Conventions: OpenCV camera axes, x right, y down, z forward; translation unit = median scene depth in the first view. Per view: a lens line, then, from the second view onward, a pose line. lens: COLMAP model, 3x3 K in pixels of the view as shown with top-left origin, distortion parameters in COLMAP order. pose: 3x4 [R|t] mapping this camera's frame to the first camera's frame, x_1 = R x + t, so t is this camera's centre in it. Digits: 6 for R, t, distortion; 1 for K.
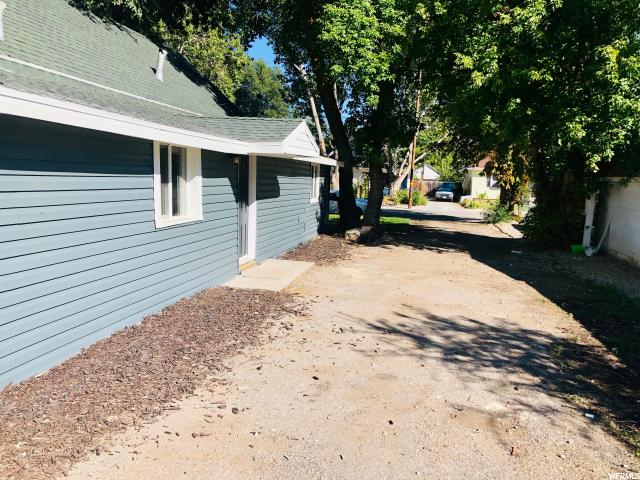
lens RADIAL K [[519.0, 0, 325.4], [0, 519.0, 242.9], [0, 0, 1]] dist [-0.013093, -0.013036]
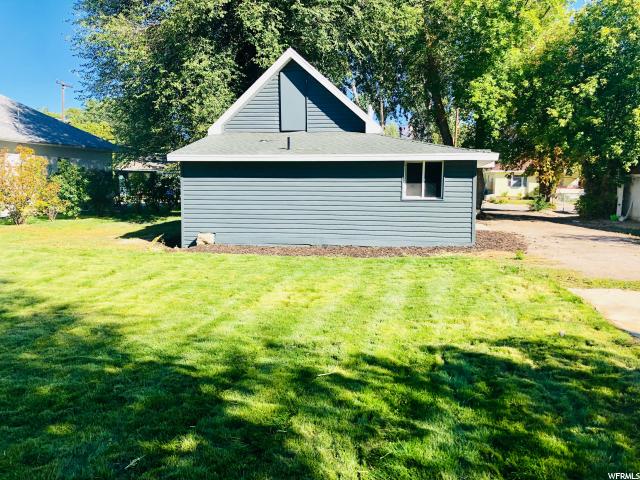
lens RADIAL K [[519.0, 0, 315.0], [0, 519.0, 238.1], [0, 0, 1]] dist [-0.013093, -0.013036]
pose [[0.999681, -0.024938, -0.004048, -0.541892], [0.024846, 0.999462, -0.021406, 0.102716], [0.004580, 0.021299, 0.999763, -0.769442]]
